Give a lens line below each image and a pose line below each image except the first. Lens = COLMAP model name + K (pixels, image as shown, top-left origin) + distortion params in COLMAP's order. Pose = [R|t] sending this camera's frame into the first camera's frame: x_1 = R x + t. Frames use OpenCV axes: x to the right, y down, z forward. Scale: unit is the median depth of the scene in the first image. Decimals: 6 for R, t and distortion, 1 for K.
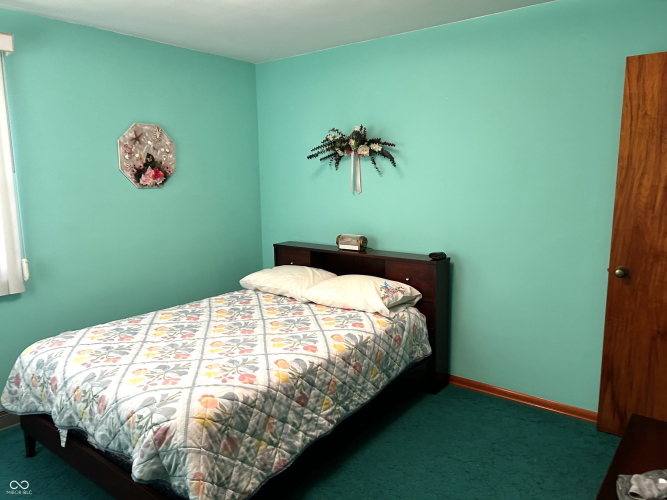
lens RADIAL K [[506.7, 0, 336.5], [0, 506.7, 252.6], [0, 0, 1]] dist [0.072080, -0.073314]
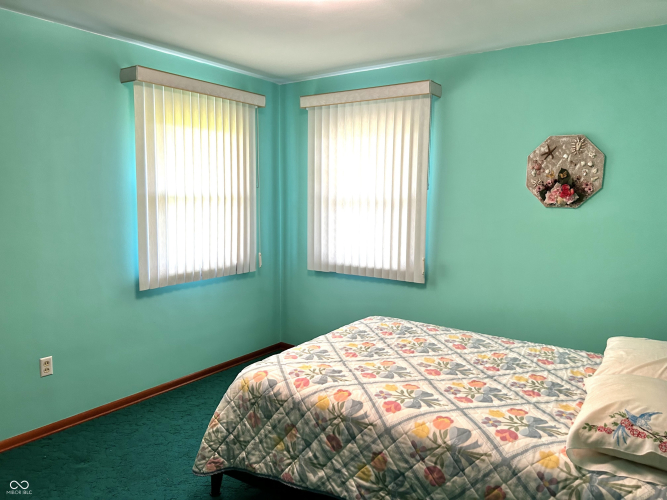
lens RADIAL K [[506.7, 0, 336.5], [0, 506.7, 252.6], [0, 0, 1]] dist [0.072080, -0.073314]
pose [[0.058533, 0.133388, -0.989334, 0.616379], [-0.169382, 0.977990, 0.121838, -0.115274], [0.983811, 0.160444, 0.079838, 0.700523]]
